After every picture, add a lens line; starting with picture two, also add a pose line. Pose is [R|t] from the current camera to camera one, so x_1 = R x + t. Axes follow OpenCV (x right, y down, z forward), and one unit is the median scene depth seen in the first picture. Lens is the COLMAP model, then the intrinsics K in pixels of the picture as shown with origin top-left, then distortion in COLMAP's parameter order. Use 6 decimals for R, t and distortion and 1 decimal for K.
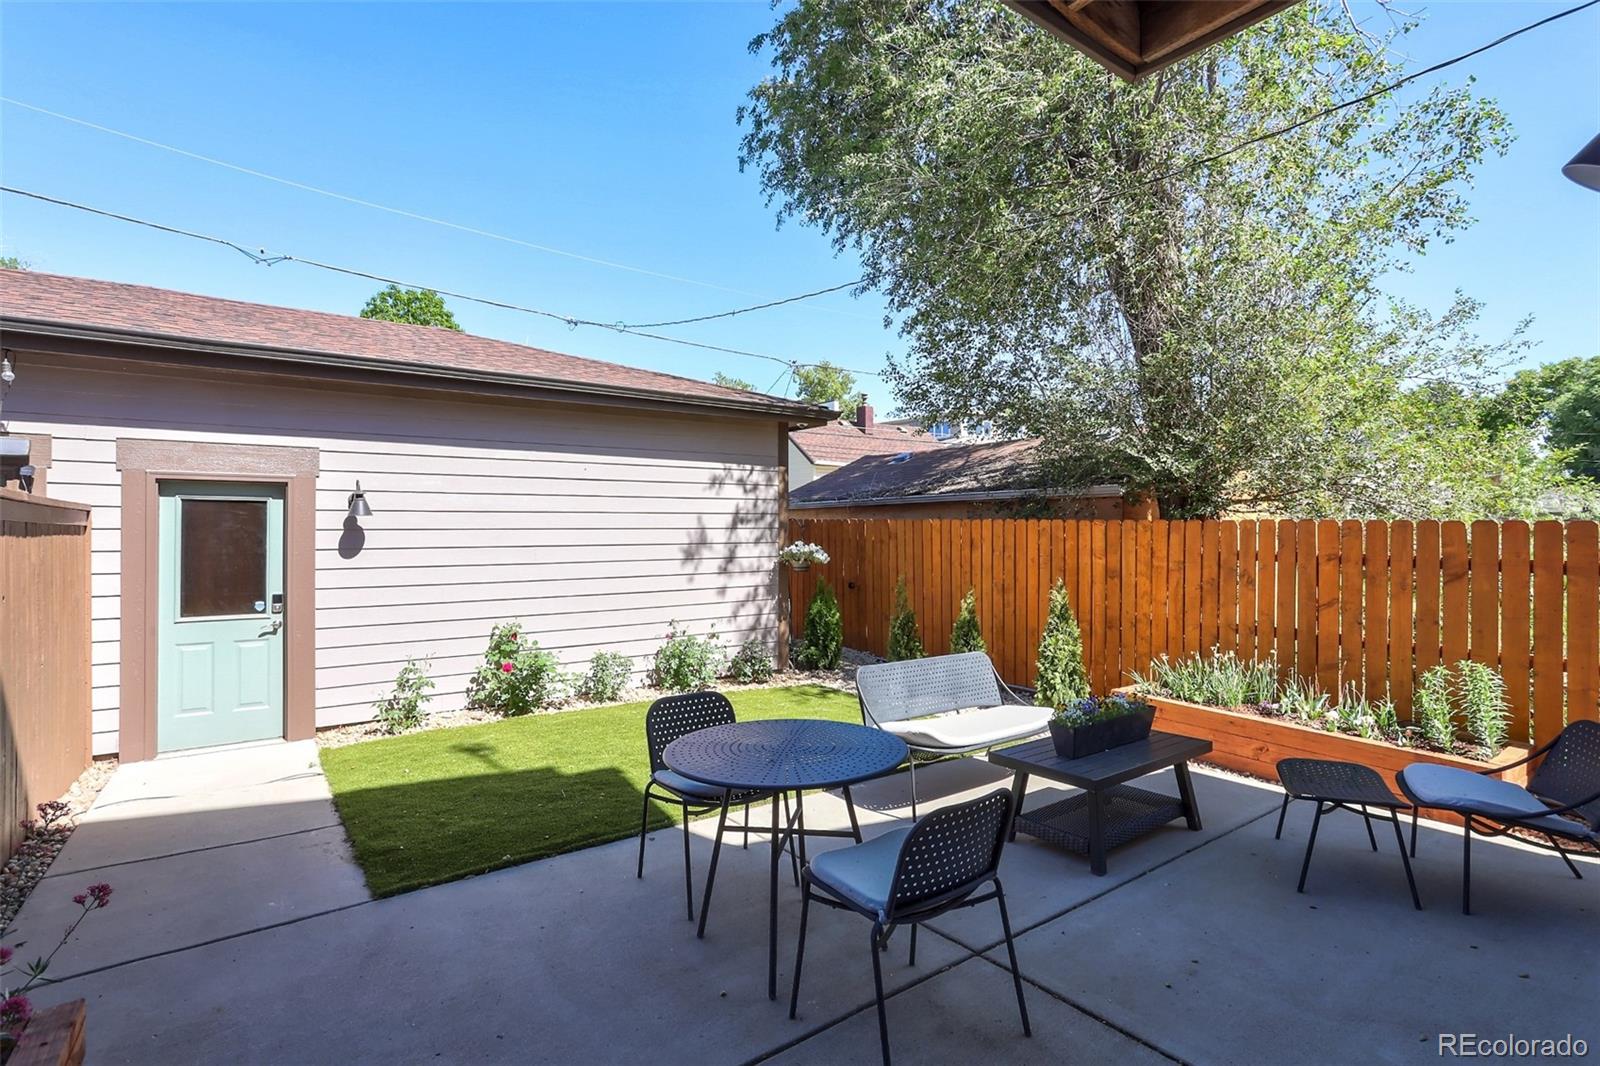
lens RADIAL K [[768.6, 0, 807.5], [0, 768.6, 532.3], [0, 0, 1]] dist [-0.043986, 0.010767]
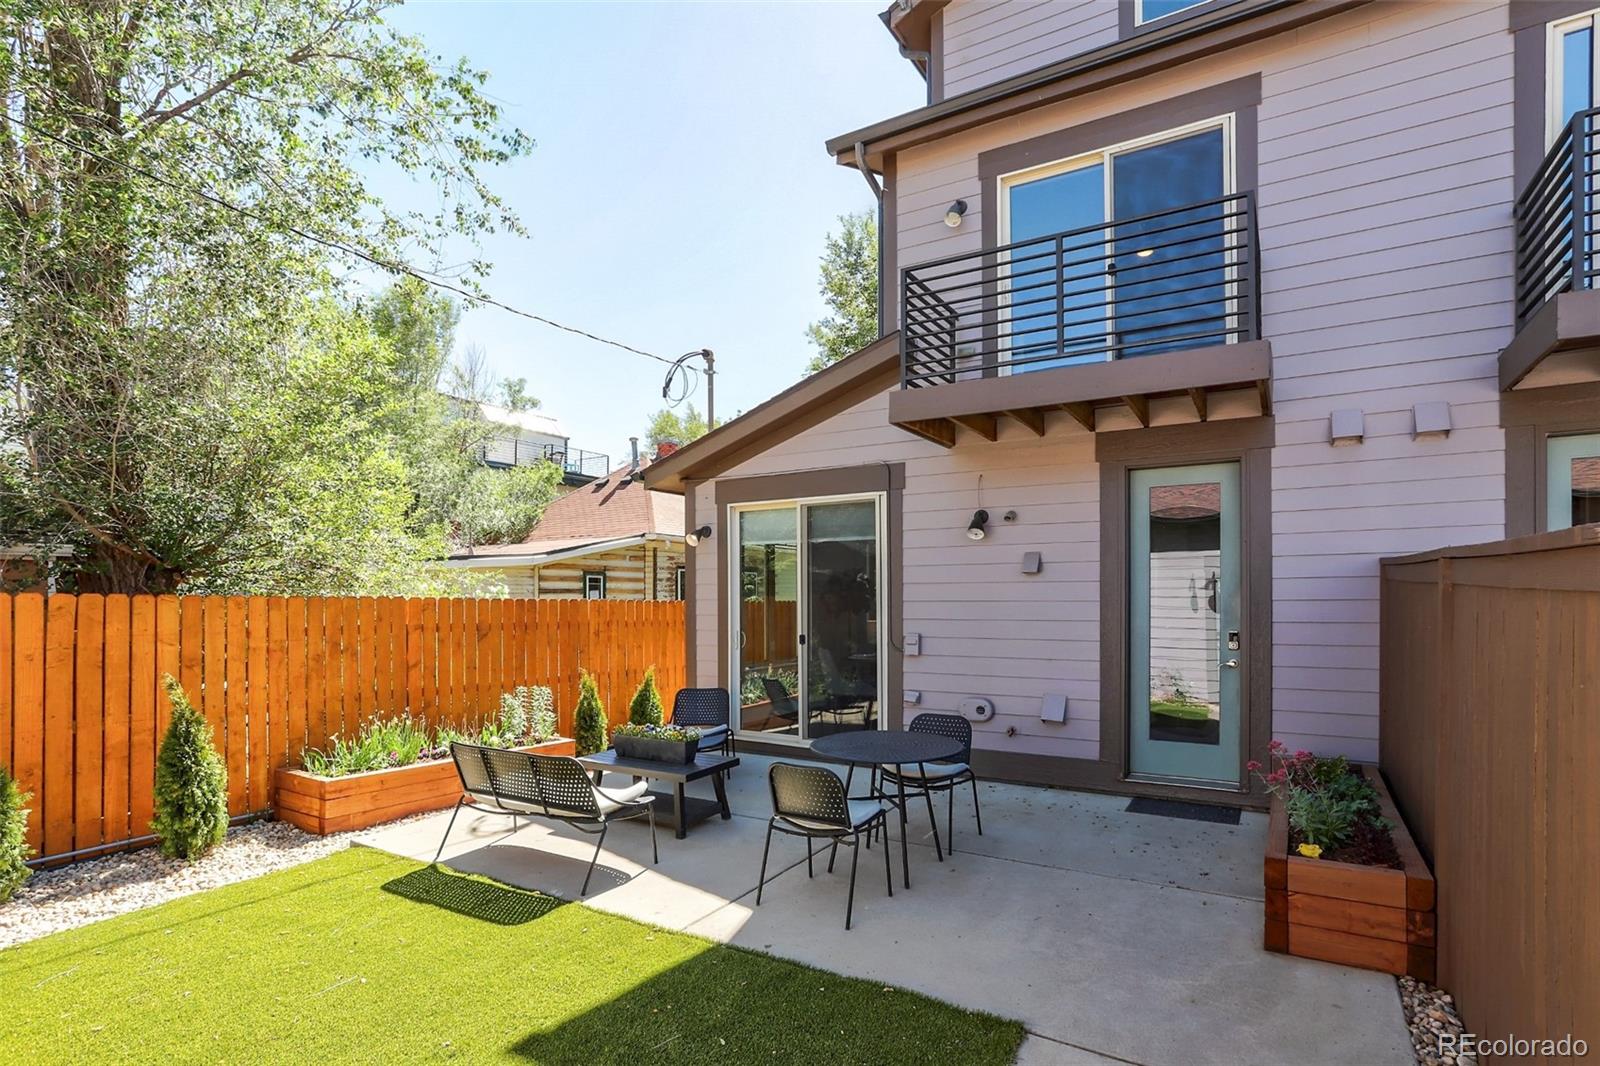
lens RADIAL K [[768.6, 0, 815.8], [0, 768.6, 585.3], [0, 0, 1]] dist [-0.043986, 0.010767]
pose [[-0.388133, 0.009653, 0.921553, -1.465782], [-0.000921, 0.999941, -0.010862, -0.047884], [-0.921603, -0.005064, -0.388101, 1.744524]]
